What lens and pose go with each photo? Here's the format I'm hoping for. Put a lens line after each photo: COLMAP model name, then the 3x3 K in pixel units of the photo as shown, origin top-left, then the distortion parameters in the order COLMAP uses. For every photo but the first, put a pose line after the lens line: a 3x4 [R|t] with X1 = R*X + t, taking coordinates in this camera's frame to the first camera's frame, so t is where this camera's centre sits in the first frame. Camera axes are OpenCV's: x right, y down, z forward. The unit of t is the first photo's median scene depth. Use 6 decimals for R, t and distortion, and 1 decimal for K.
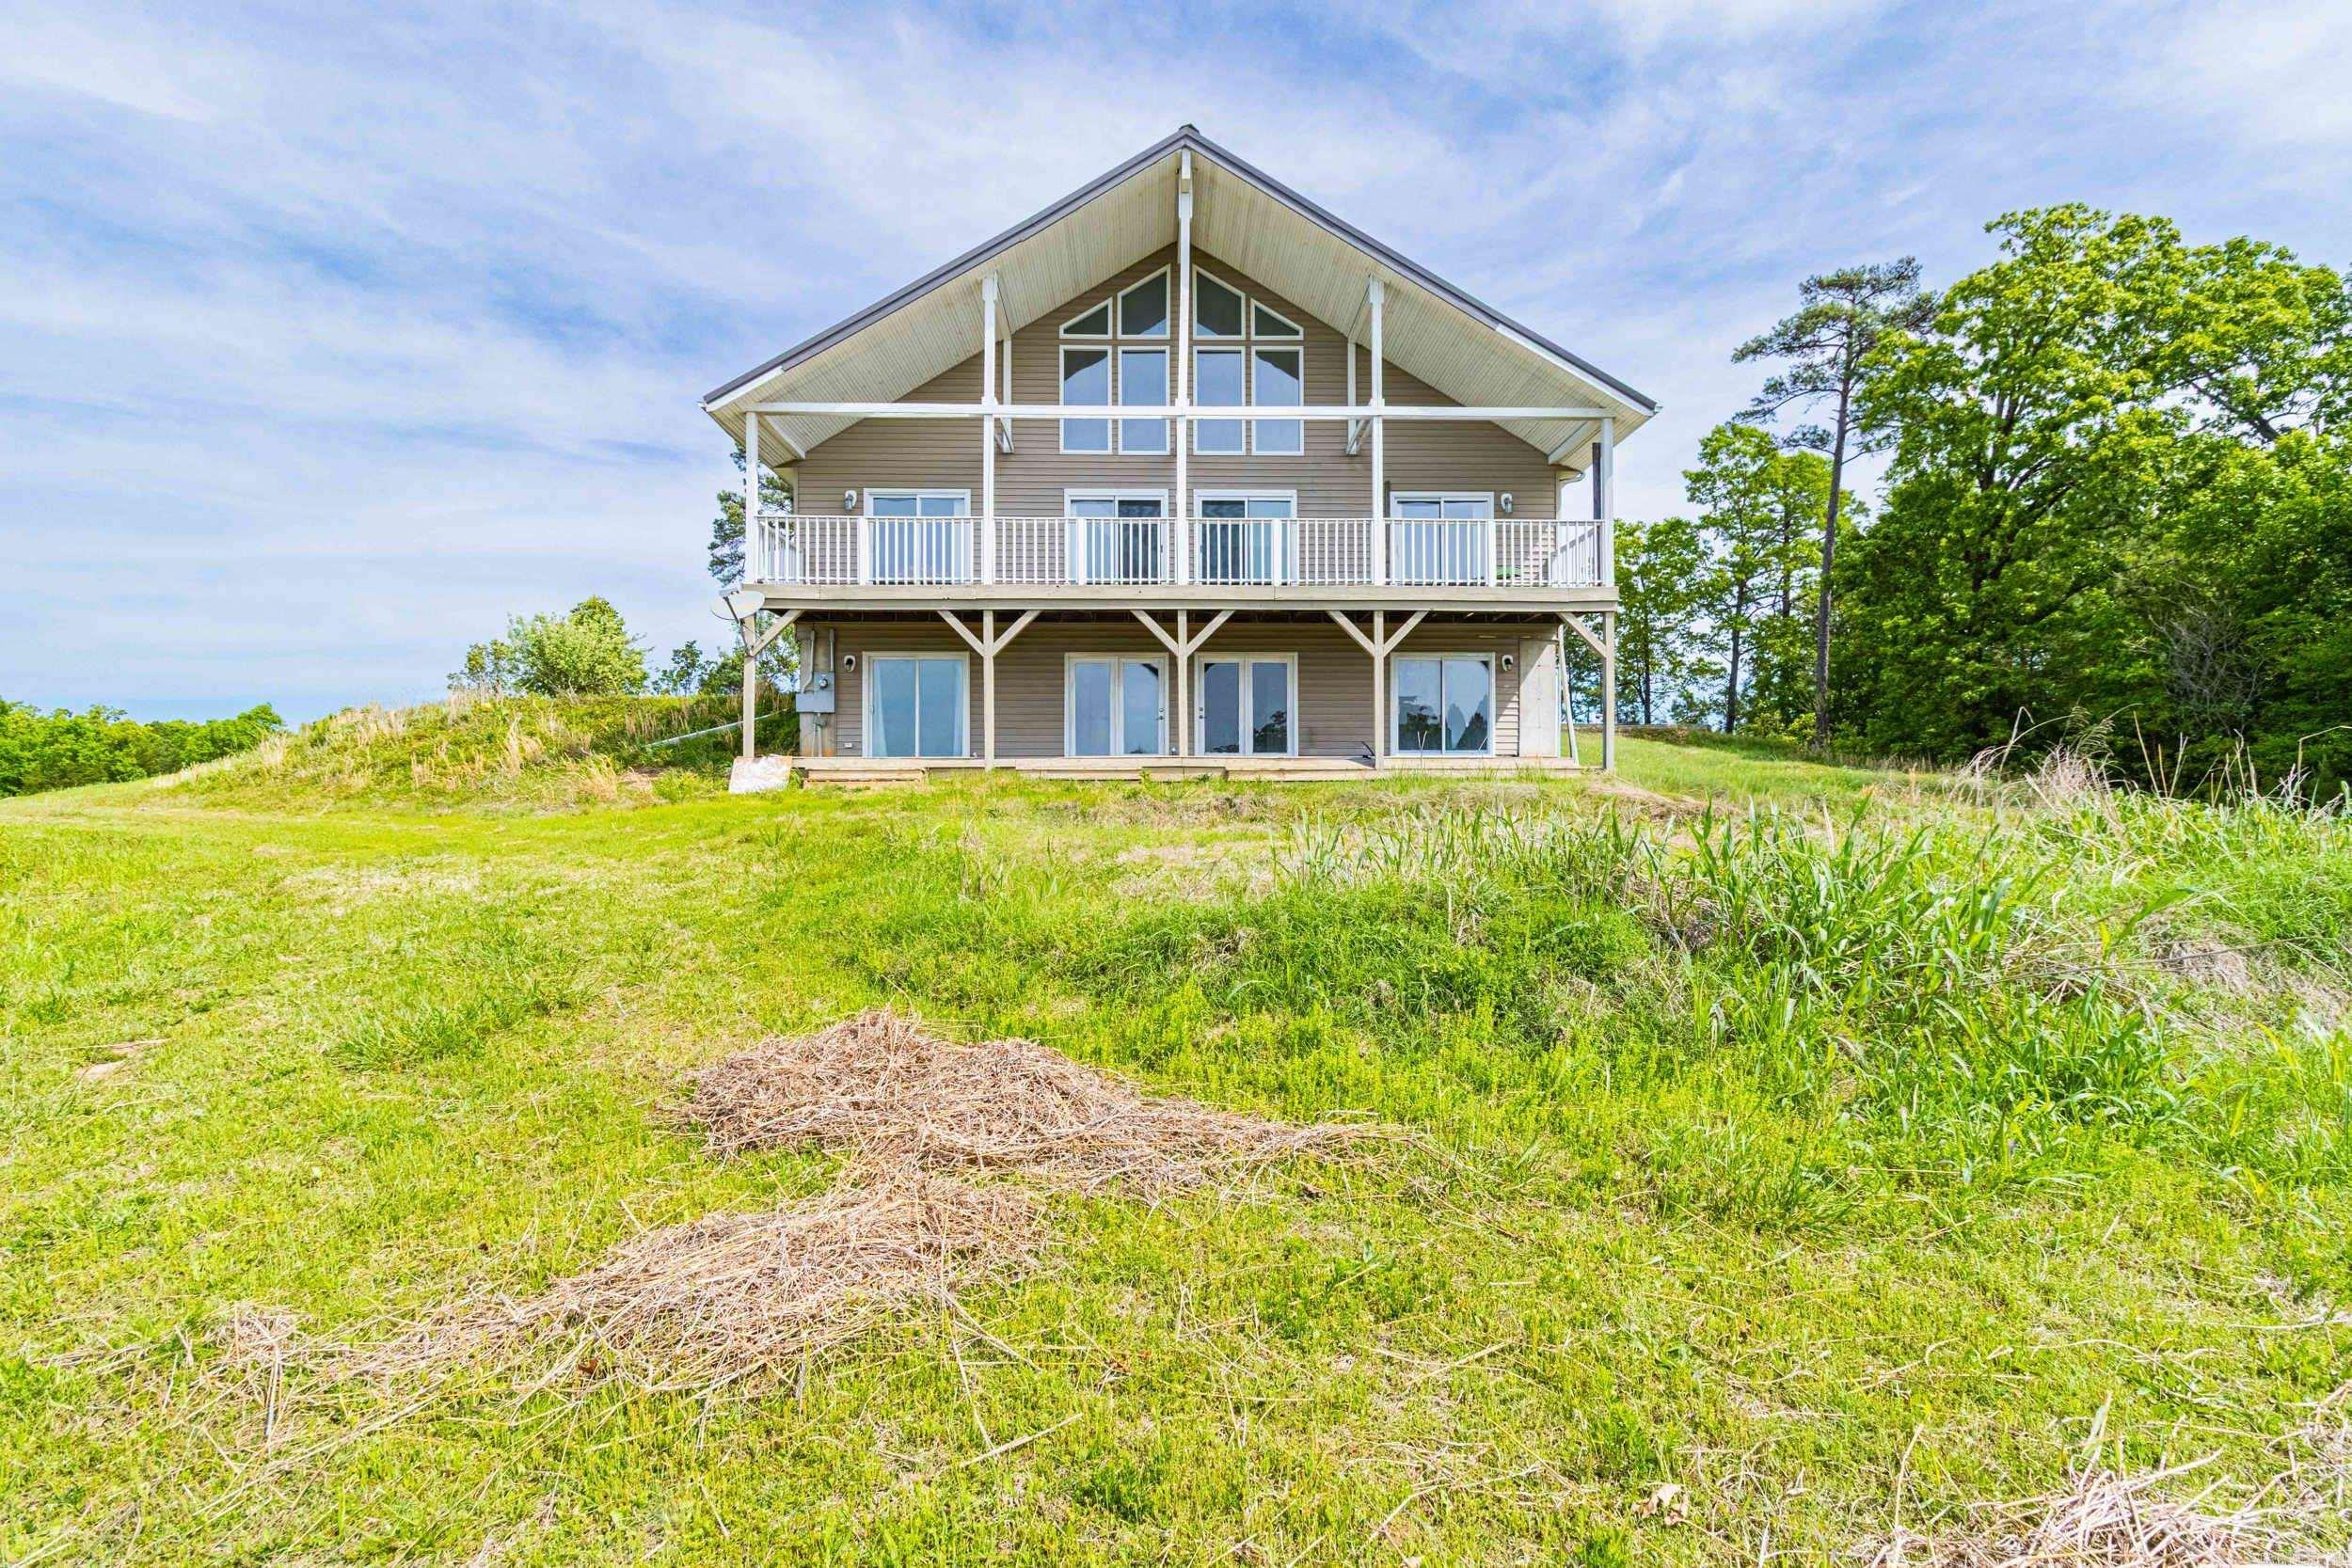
lens RADIAL K [[1129.8, 0, 1175.8], [0, 1129.8, 827.1], [0, 0, 1]] dist [-0.000050, 0.000000]
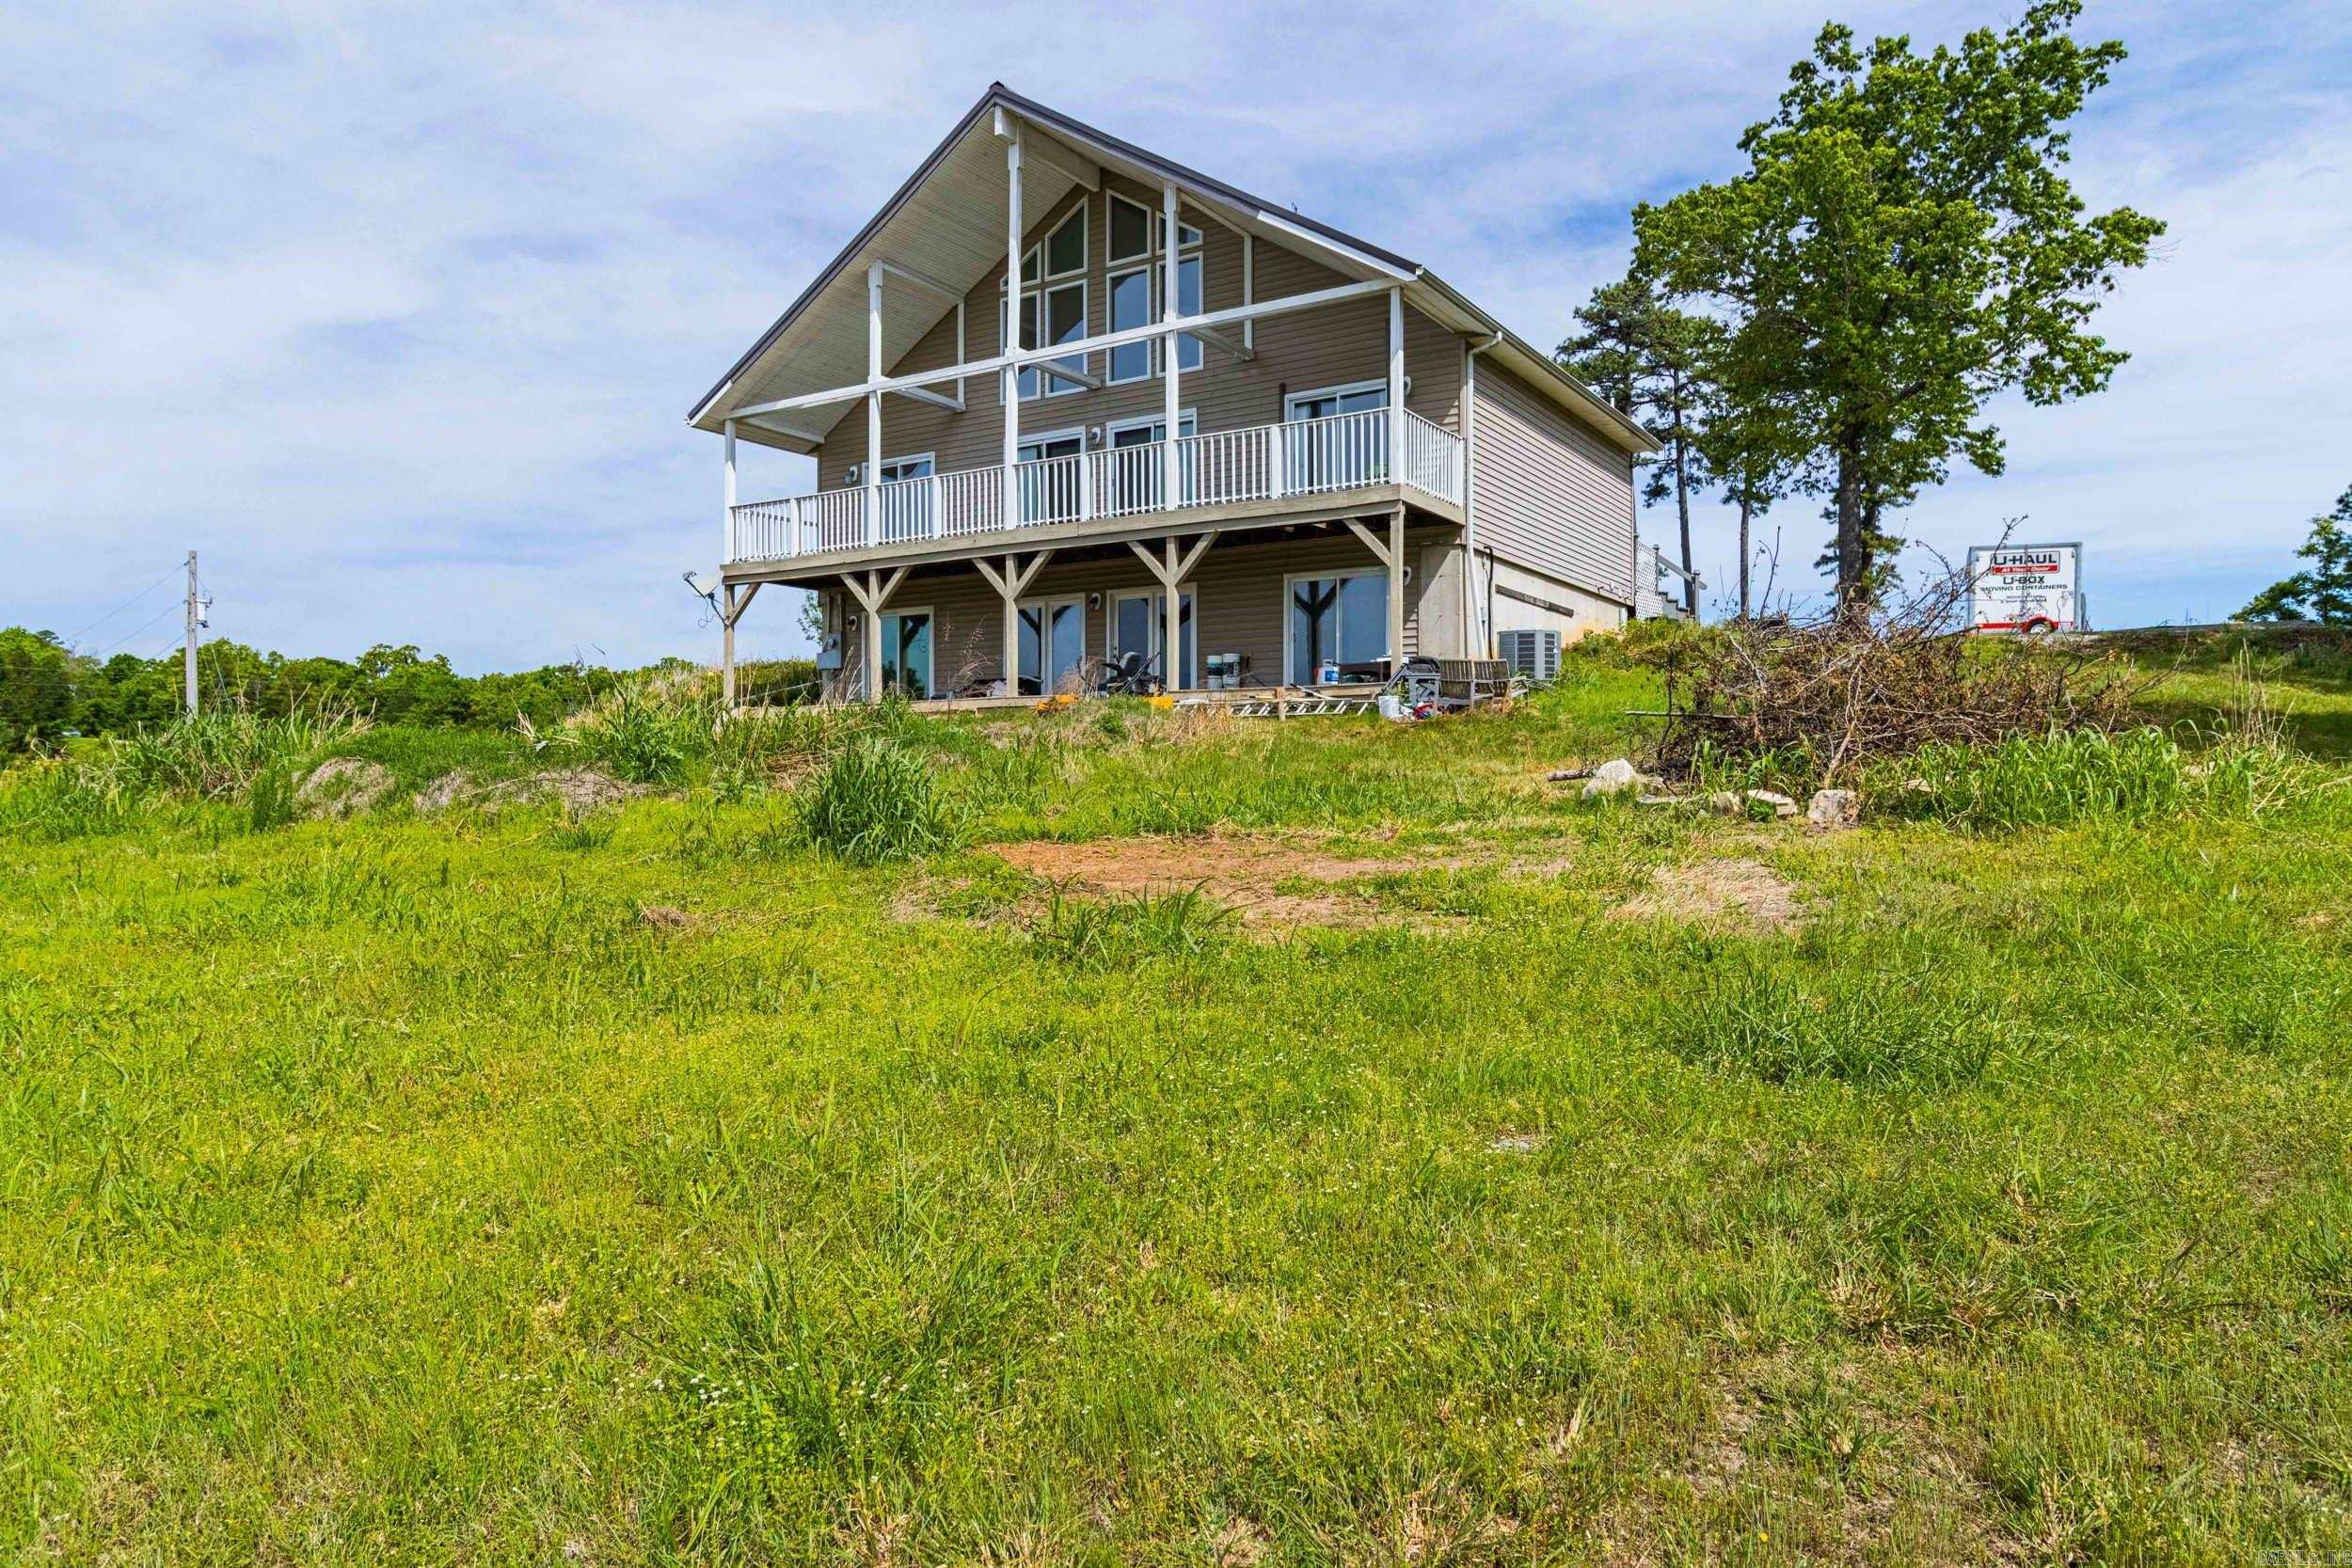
lens RADIAL K [[1471.3, 0, 1145.9], [0, 1471.3, 779.6], [0, 0, 1]] dist [0.022779, -0.000897]
pose [[0.827493, -0.000028, -0.561476, 0.759627], [0.001089, 0.999998, 0.001555, 0.007751], [0.561475, -0.001899, 0.827492, -0.031132]]
